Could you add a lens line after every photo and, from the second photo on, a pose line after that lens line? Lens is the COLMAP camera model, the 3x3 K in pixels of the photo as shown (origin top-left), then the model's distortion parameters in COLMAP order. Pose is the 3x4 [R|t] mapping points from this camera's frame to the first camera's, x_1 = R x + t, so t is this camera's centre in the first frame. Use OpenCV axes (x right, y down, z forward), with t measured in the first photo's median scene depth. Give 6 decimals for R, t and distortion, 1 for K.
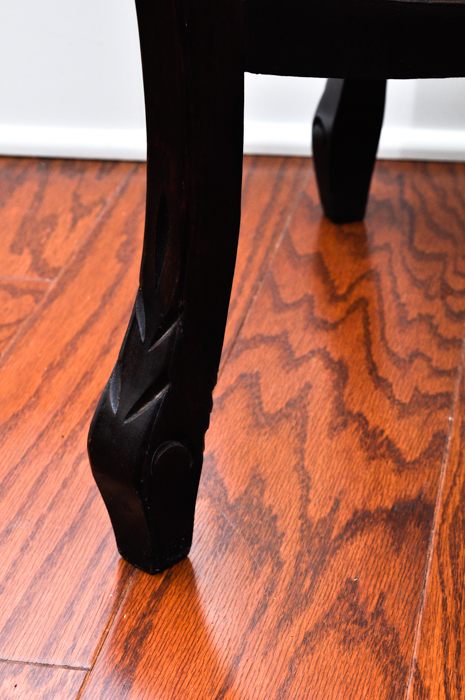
lens RADIAL K [[1544.1, 0, 232.5], [0, 1544.1, 350.0], [0, 0, 1]] dist [-0.007990, -0.059739]
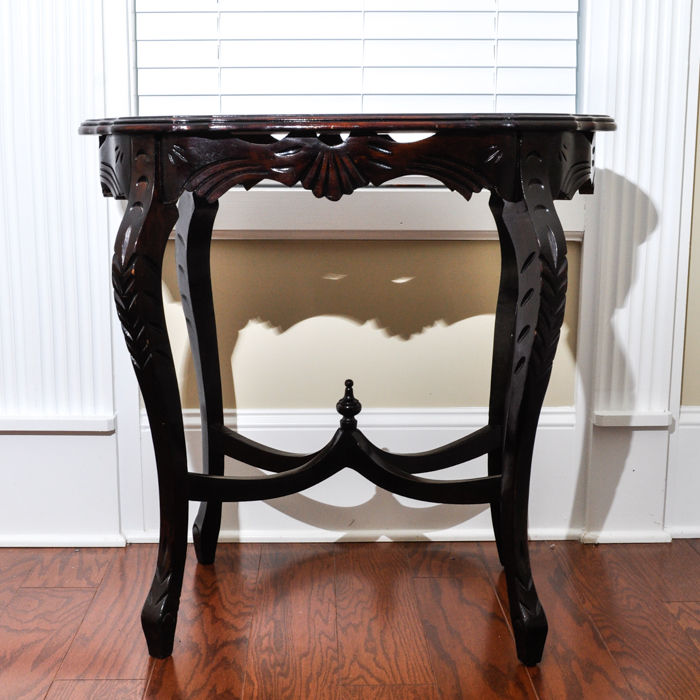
lens RADIAL K [[1308.1, 0, 350.0], [0, 1308.1, 350.0], [0, 0, 1]] dist [-0.035695, 0.066205]
pose [[0.972127, 0.002355, 0.234444, -0.296015], [0.072990, 0.947218, -0.312169, 0.397383], [-0.222805, 0.320580, 0.920645, -1.697115]]
